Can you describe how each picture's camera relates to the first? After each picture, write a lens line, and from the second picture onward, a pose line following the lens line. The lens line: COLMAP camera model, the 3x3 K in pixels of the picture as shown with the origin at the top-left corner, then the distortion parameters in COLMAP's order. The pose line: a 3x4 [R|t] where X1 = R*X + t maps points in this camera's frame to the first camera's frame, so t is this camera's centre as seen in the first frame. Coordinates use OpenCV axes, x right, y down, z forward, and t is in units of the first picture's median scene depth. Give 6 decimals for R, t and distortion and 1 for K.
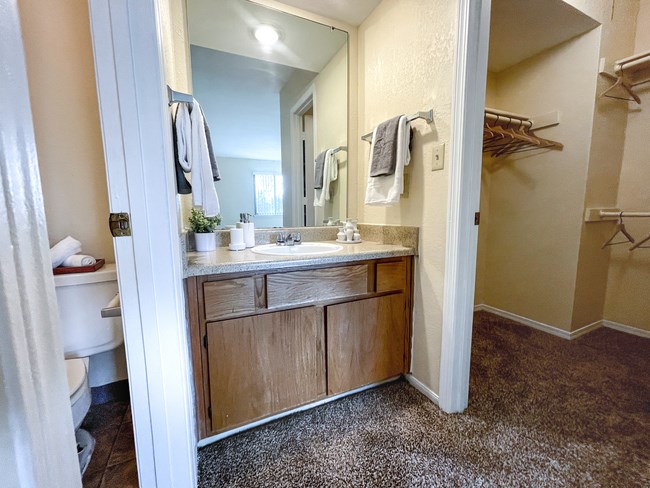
lens RADIAL K [[264.1, 0, 324.2], [0, 264.1, 242.5], [0, 0, 1]] dist [0.001411, -0.000462]
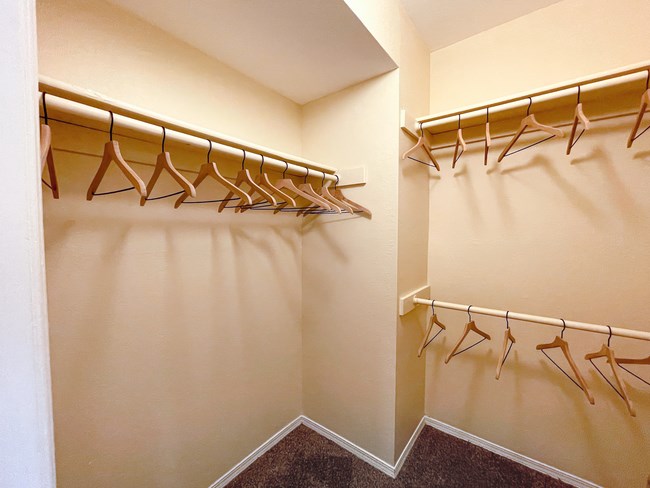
lens RADIAL K [[264.1, 0, 326.1], [0, 264.1, 244.3], [0, 0, 1]] dist [0.001411, -0.000462]
pose [[0.891217, -0.011880, 0.453422, 0.443755], [0.044259, 0.997164, -0.060866, -0.236726], [-0.451413, 0.074313, 0.889215, 0.393590]]
